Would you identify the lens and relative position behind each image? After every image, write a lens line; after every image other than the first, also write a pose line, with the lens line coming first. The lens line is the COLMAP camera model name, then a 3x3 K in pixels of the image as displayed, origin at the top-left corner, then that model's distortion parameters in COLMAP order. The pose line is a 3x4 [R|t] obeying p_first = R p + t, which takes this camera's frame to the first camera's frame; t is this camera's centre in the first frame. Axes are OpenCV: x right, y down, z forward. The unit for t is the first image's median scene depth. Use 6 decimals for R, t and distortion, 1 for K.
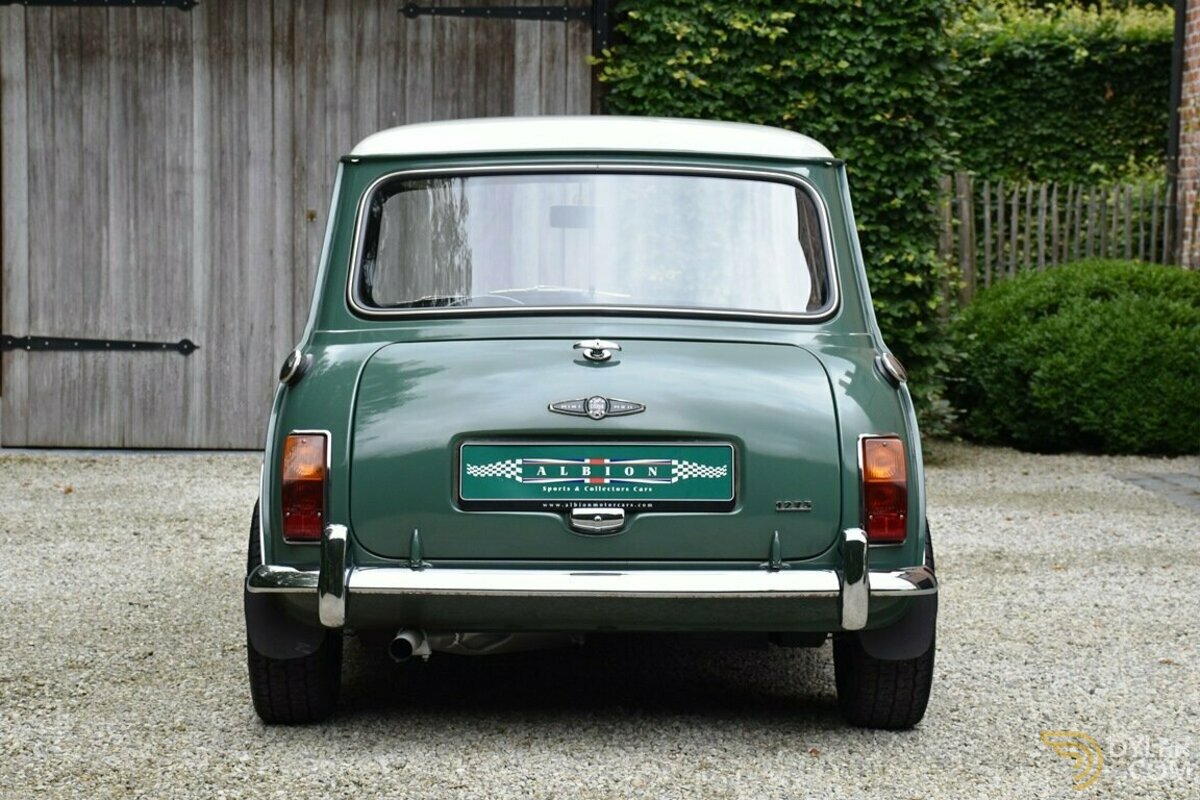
lens RADIAL K [[2546.5, 0, 599.7], [0, 2546.5, 402.8], [0, 0, 1]] dist [0.238524, 0.000000]
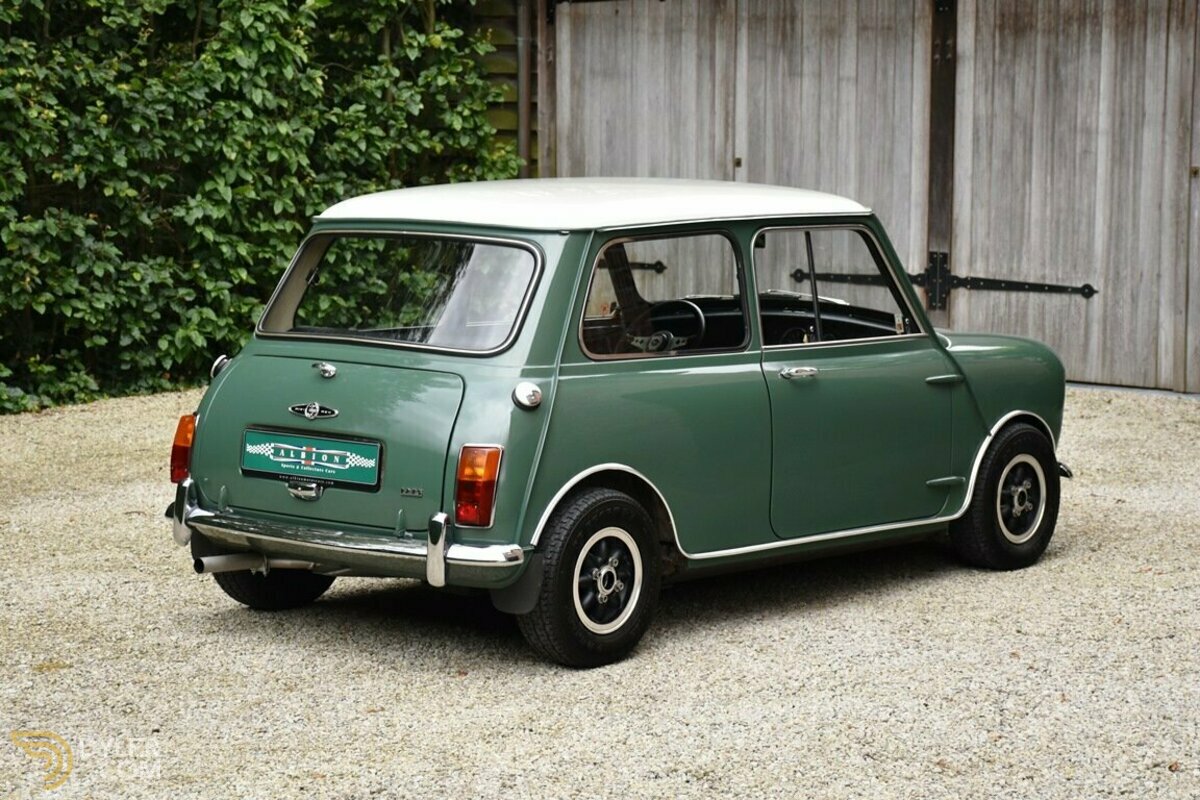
lens RADIAL K [[2578.1, 0, 599.7], [0, 2578.1, 390.5], [0, 0, 1]] dist [0.437343, 0.000000]
pose [[0.754388, 0.066631, -0.653039, 0.424439], [-0.034605, 0.997488, 0.061800, -0.041756], [0.655516, -0.024023, 0.754799, 0.004753]]
